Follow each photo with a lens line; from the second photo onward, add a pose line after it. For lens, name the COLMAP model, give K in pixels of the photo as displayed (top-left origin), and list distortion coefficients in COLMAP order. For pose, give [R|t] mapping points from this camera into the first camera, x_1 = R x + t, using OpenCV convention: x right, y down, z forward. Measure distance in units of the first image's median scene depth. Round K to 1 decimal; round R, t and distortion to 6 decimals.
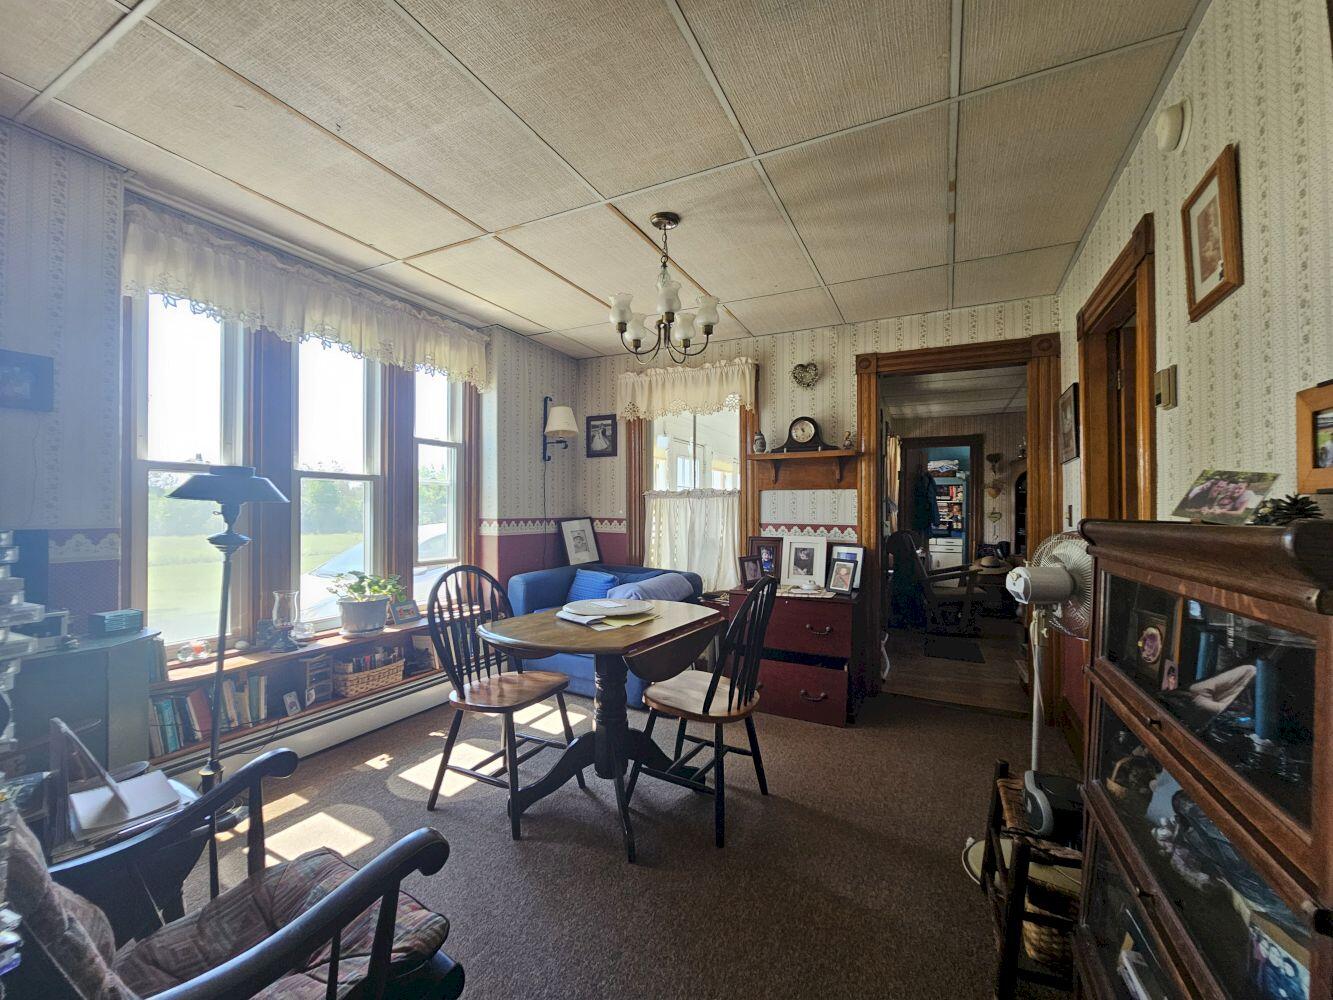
lens RADIAL K [[545.6, 0, 653.5], [0, 545.6, 509.2], [0, 0, 1]] dist [-0.004511, 0.001543]
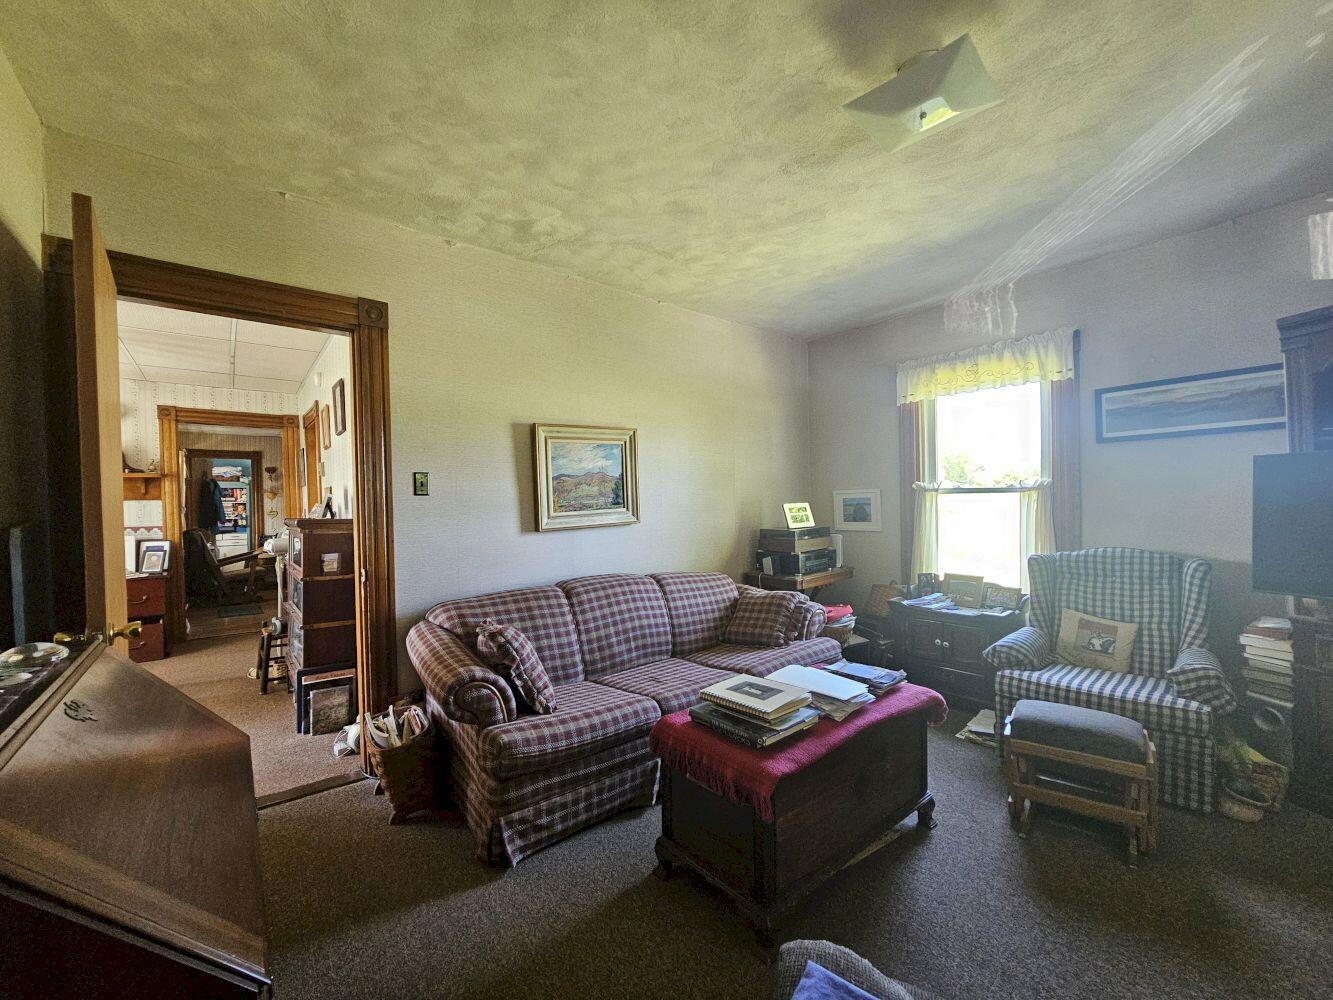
lens RADIAL K [[545.6, 0, 664.0], [0, 545.6, 504.6], [0, 0, 1]] dist [-0.004511, 0.001543]
pose [[0.393151, -0.022651, 0.919195, -0.342484], [0.019917, 0.999672, 0.016115, -0.018942], [-0.919258, 0.011972, 0.393473, -0.625297]]
